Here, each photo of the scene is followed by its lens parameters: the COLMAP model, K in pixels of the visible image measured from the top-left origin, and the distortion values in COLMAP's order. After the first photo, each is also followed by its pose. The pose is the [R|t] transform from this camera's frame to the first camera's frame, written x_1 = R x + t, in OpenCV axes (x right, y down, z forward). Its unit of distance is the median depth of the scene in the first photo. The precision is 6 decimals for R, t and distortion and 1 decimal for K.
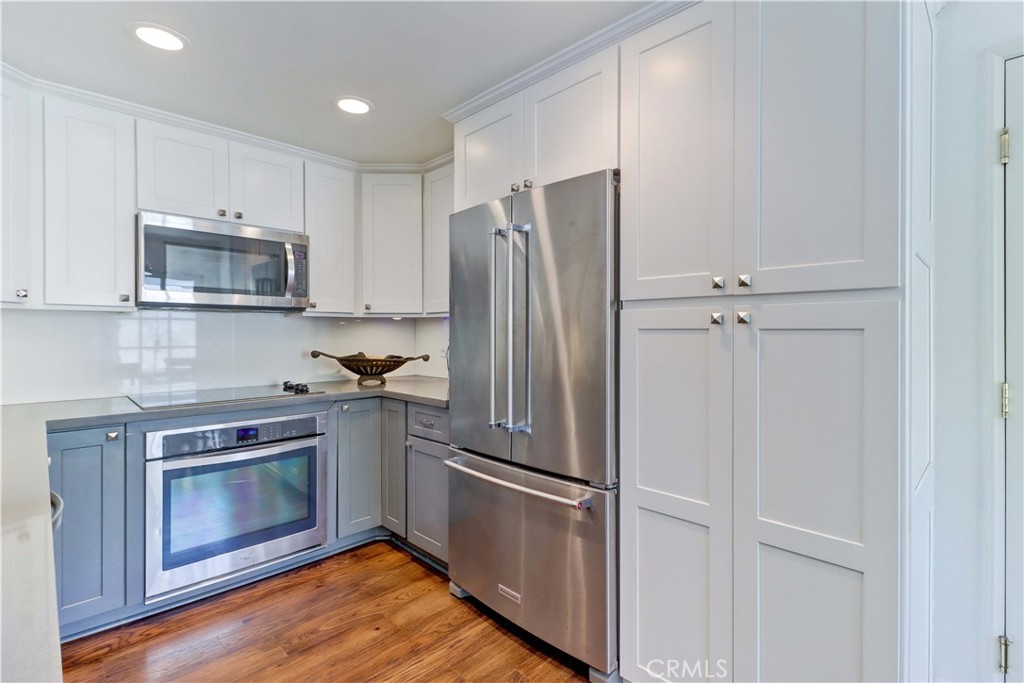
lens RADIAL K [[478.0, 0, 521.5], [0, 478.0, 334.4], [0, 0, 1]] dist [0.023024, -0.011455]
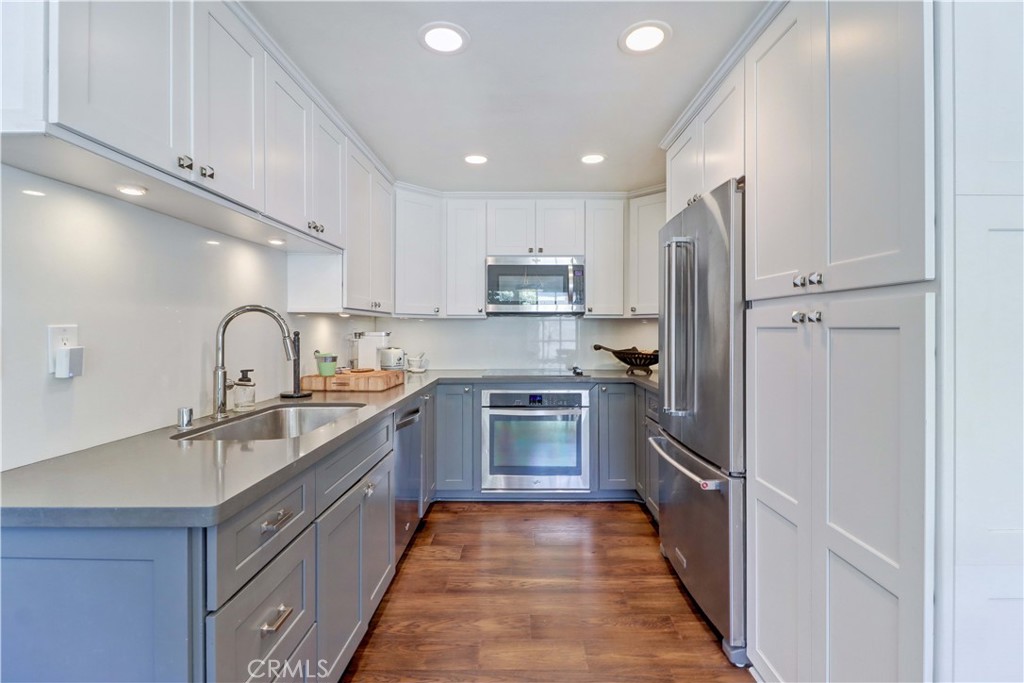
lens RADIAL K [[478.0, 0, 521.5], [0, 478.0, 334.4], [0, 0, 1]] dist [0.023024, -0.011455]
pose [[0.707294, 0.005033, -0.706901, 0.435102], [-0.000706, 0.999979, 0.006413, -0.001842], [0.706919, -0.004037, 0.707283, -0.070734]]
